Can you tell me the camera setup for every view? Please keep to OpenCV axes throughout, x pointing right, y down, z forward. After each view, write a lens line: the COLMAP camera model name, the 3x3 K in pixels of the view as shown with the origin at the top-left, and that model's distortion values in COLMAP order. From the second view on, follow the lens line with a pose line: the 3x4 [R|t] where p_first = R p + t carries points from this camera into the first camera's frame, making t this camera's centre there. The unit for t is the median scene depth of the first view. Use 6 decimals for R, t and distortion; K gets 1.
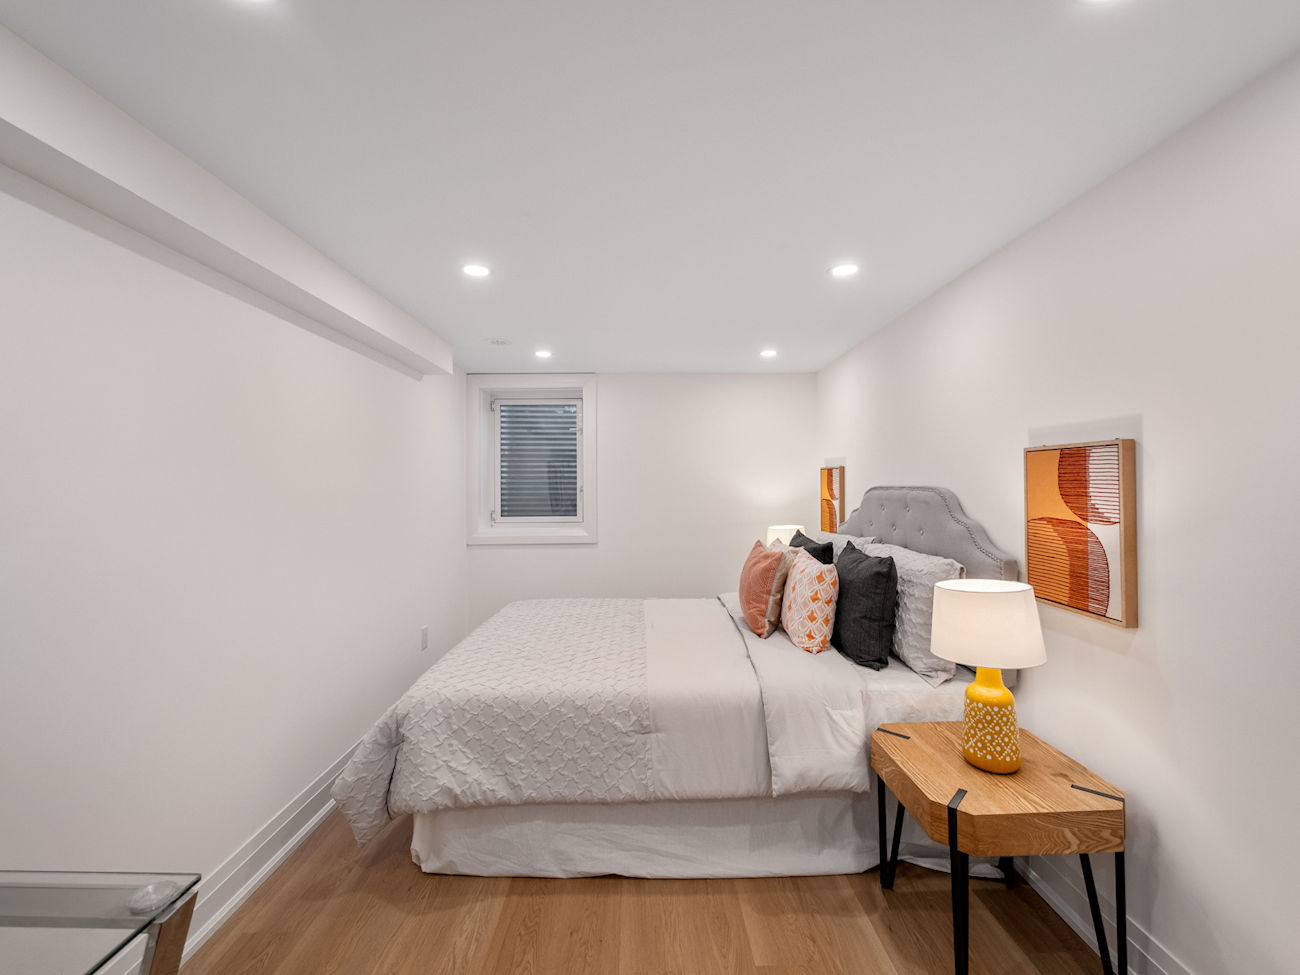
lens RADIAL K [[548.2, 0, 649.2], [0, 548.2, 480.5], [0, 0, 1]] dist [-0.005976, 0.000581]
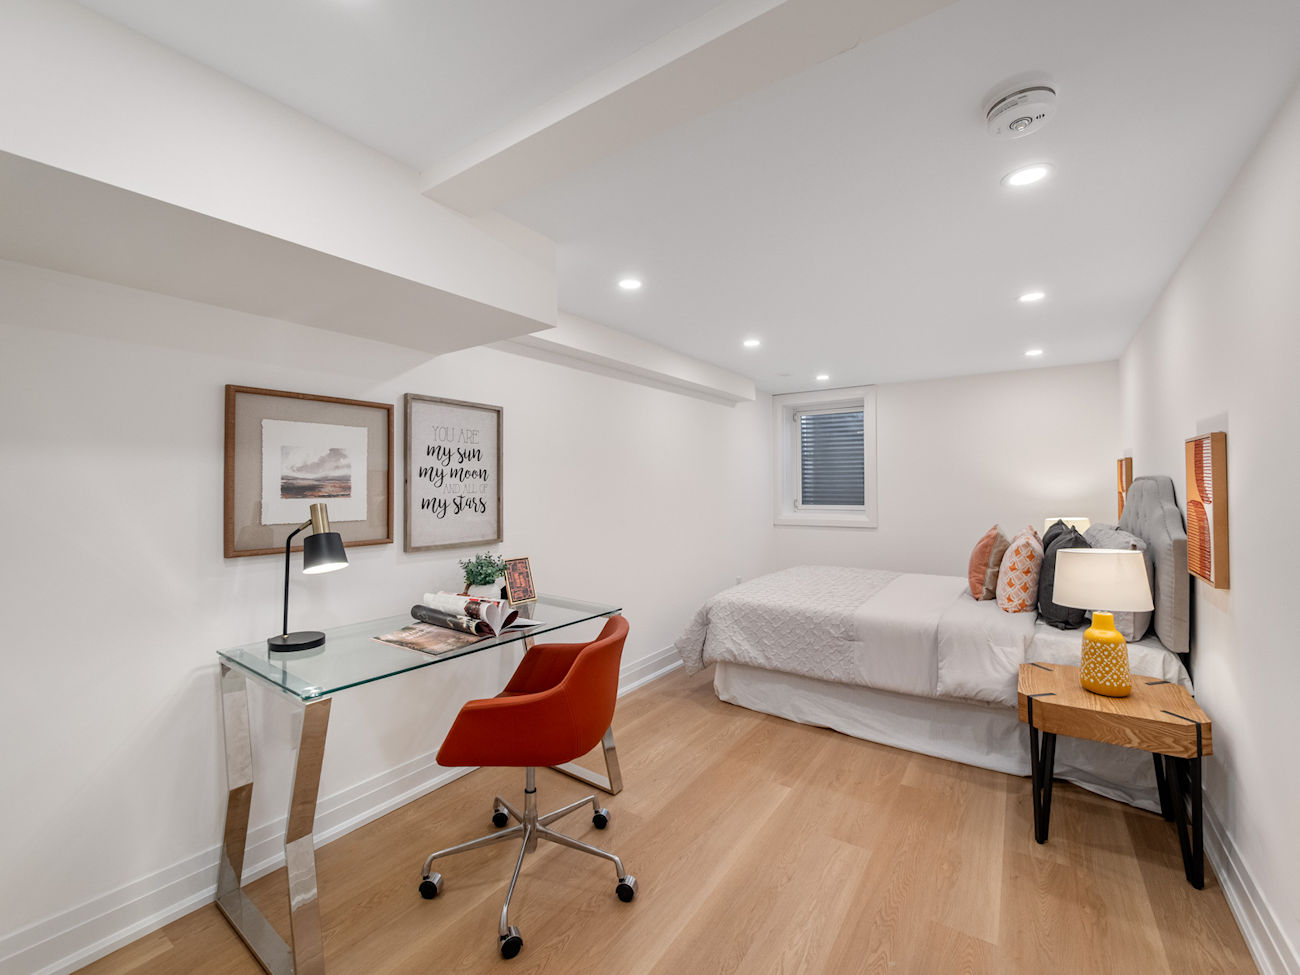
lens RADIAL K [[548.2, 0, 649.2], [0, 548.2, 480.5], [0, 0, 1]] dist [-0.005976, 0.000581]
pose [[0.811882, -0.004749, -0.583803, 0.426991], [0.006932, 0.999975, 0.001506, 0.015175], [0.583781, -0.005270, 0.811894, -0.547503]]
